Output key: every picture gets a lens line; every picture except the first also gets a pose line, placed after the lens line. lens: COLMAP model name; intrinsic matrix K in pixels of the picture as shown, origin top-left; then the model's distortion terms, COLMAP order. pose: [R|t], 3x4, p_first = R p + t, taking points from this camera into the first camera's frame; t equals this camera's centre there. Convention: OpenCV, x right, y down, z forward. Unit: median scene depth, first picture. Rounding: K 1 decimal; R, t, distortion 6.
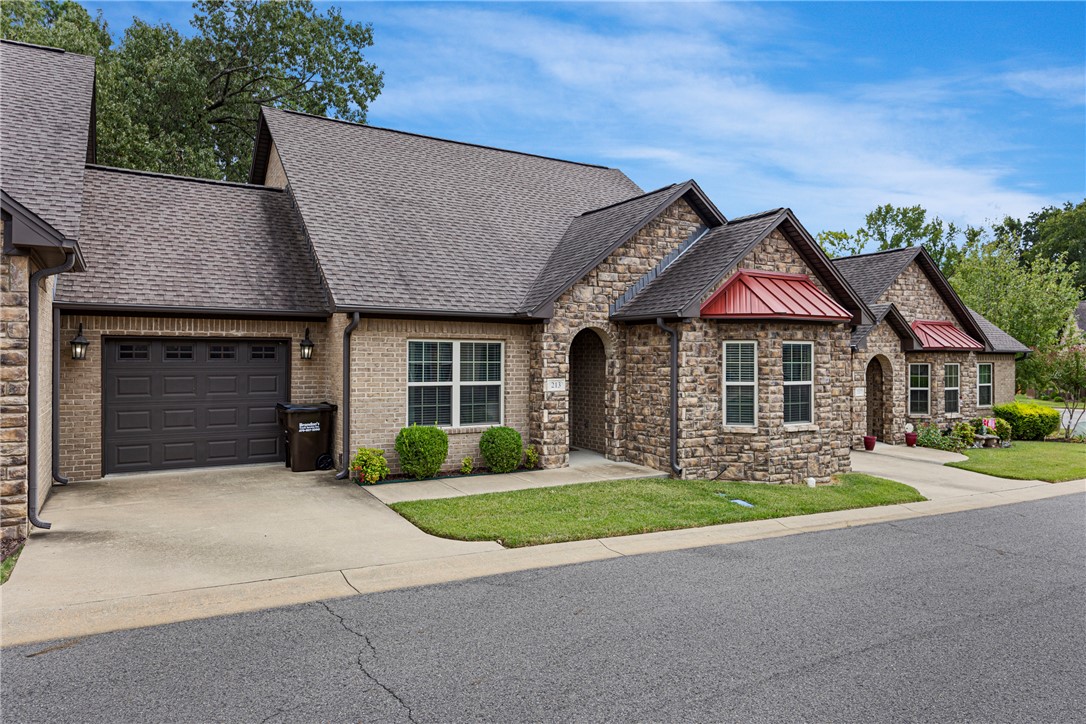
lens RADIAL K [[714.5, 0, 542.8], [0, 714.5, 363.0], [0, 0, 1]] dist [-0.009005, -0.000787]
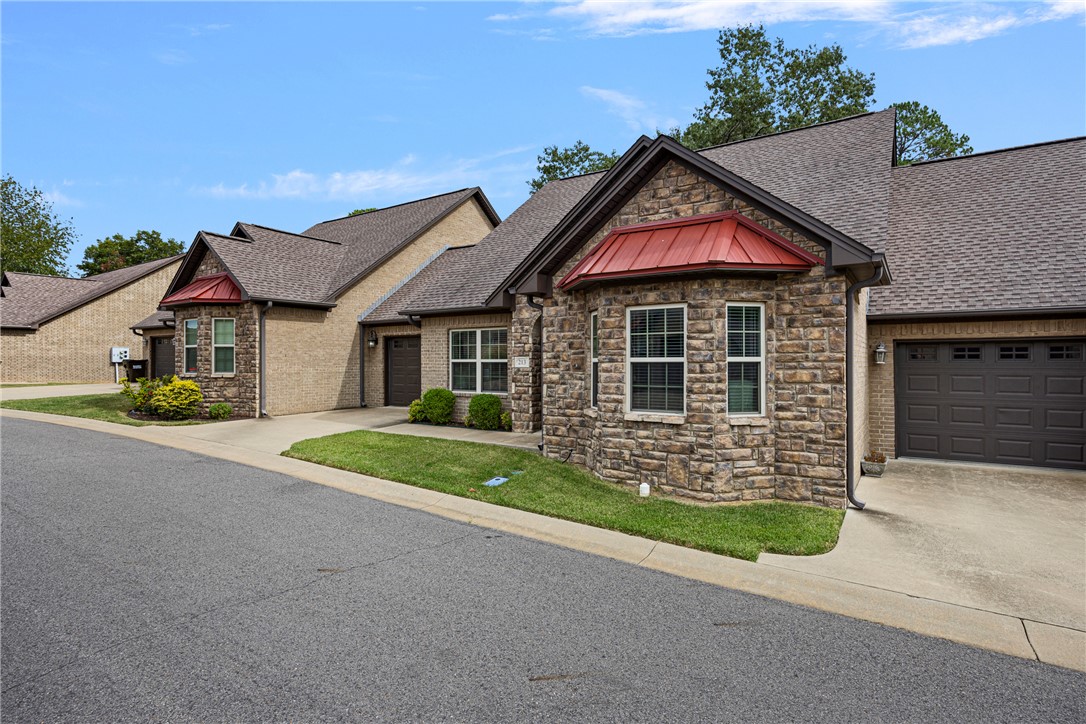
lens RADIAL K [[590.0, 0, 543.0], [0, 590.0, 360.3], [0, 0, 1]] dist [-0.005972, 0.000035]
pose [[0.378725, -0.005643, -0.925492, 0.929224], [-0.001006, 0.999978, -0.006509, 0.034058], [0.925509, 0.003396, 0.378711, 0.666051]]
